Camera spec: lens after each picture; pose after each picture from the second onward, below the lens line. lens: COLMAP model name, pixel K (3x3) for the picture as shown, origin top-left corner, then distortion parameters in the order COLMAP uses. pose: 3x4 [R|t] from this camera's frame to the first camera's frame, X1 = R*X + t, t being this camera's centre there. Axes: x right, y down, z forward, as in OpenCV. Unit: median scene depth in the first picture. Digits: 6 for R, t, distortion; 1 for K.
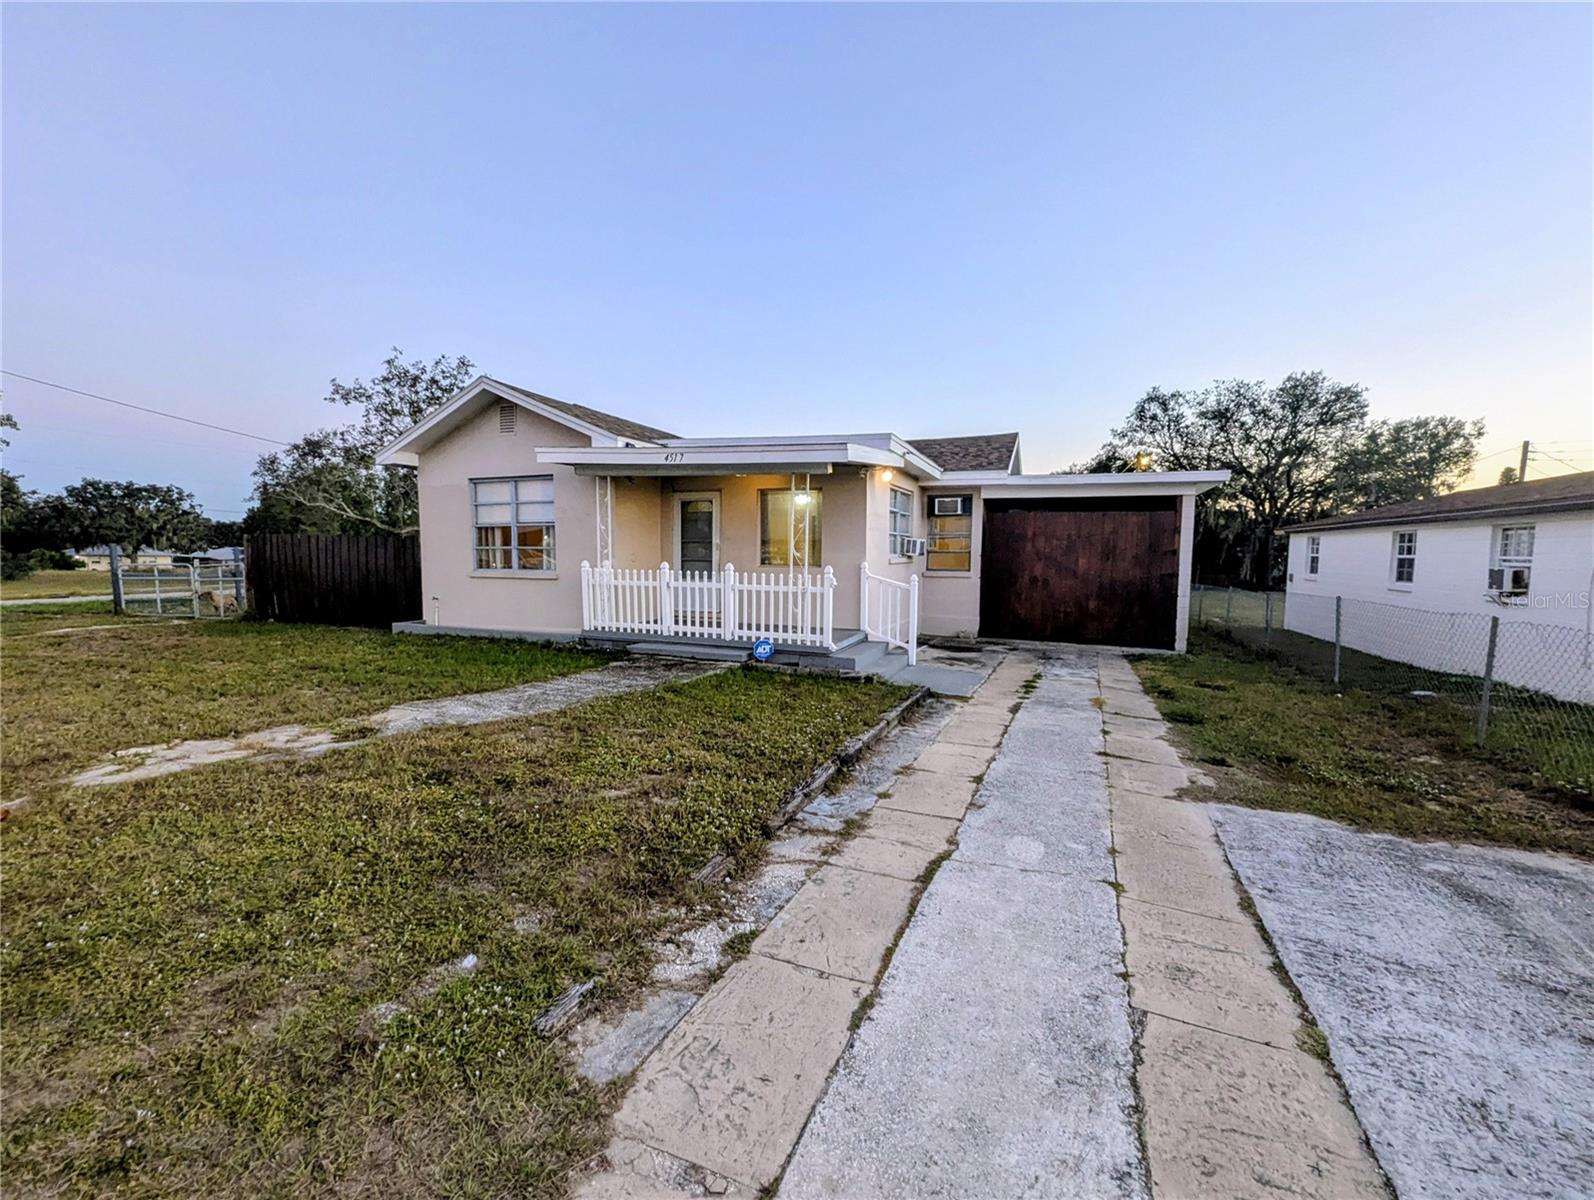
lens RADIAL K [[631.8, 0, 793.5], [0, 631.8, 601.2], [0, 0, 1]] dist [0.000230, -0.000178]
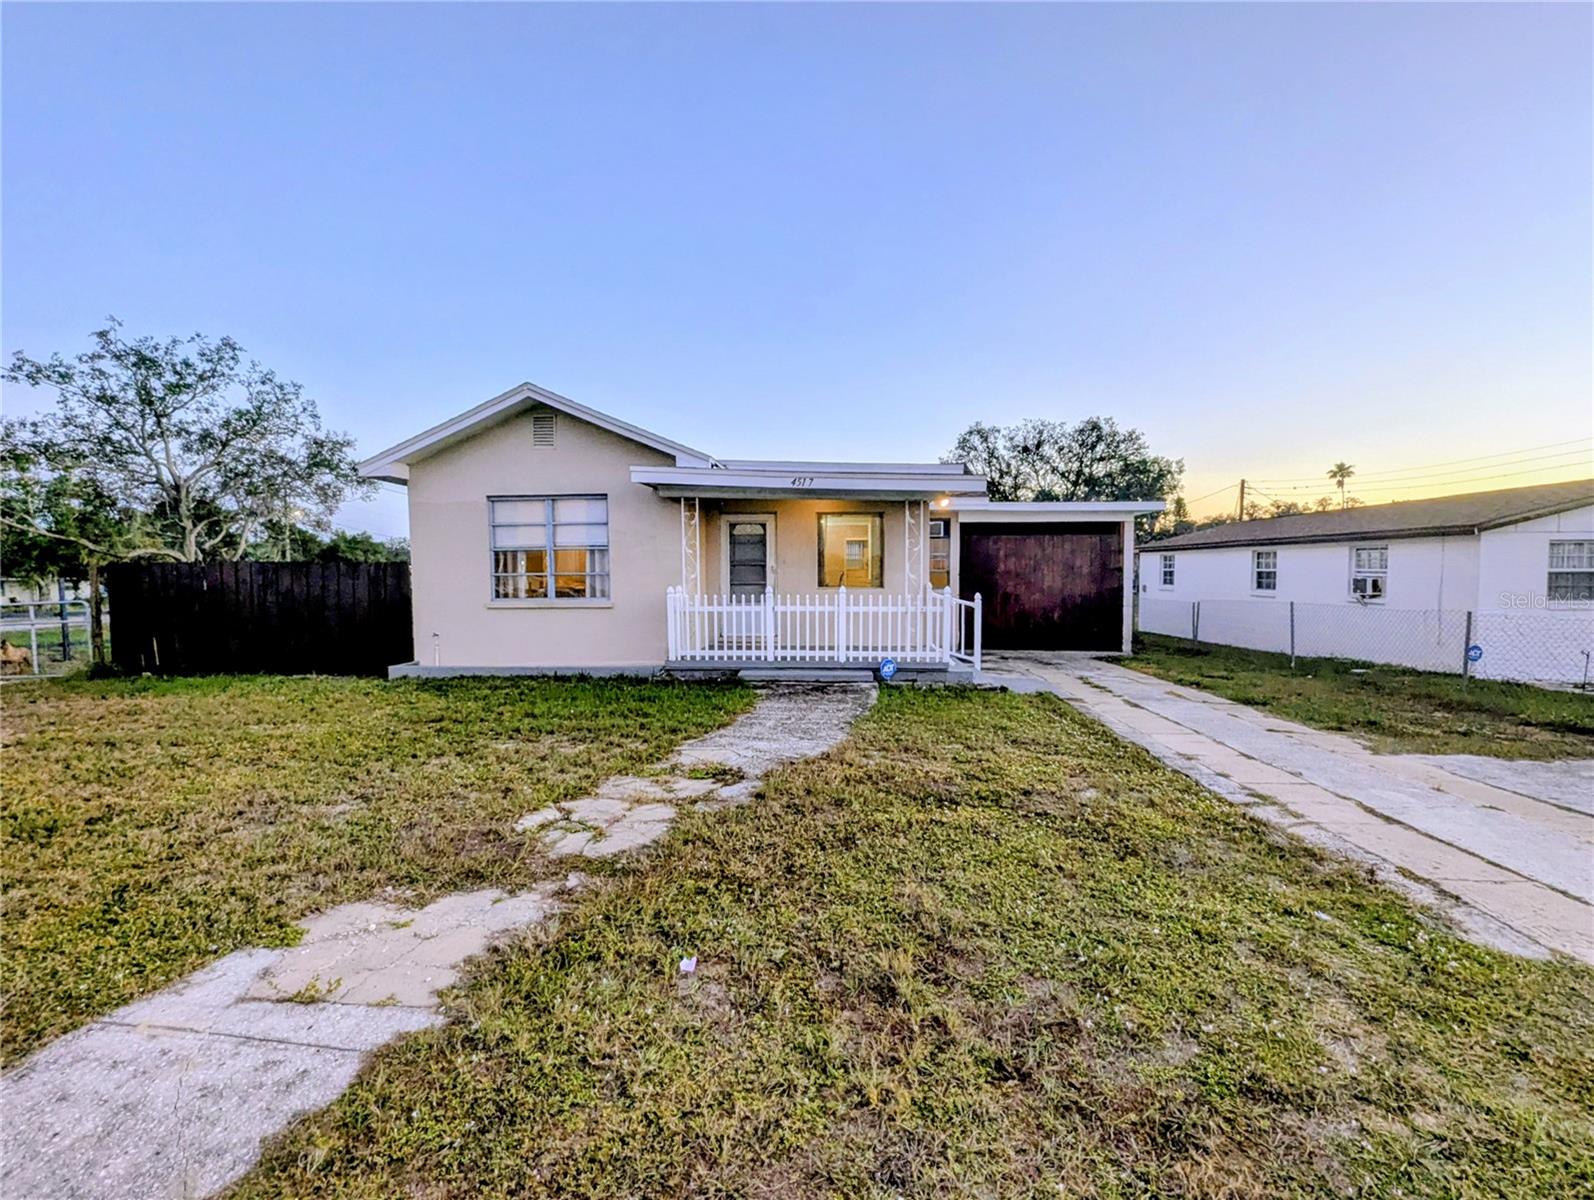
lens RADIAL K [[650.5, 0, 797.1], [0, 650.5, 605.5], [0, 0, 1]] dist [-0.000201, -0.000203]
pose [[0.953409, -0.030199, 0.300166, -0.386142], [0.037903, 0.999084, -0.019874, -0.008527], [-0.299291, 0.030325, 0.953680, 0.018904]]
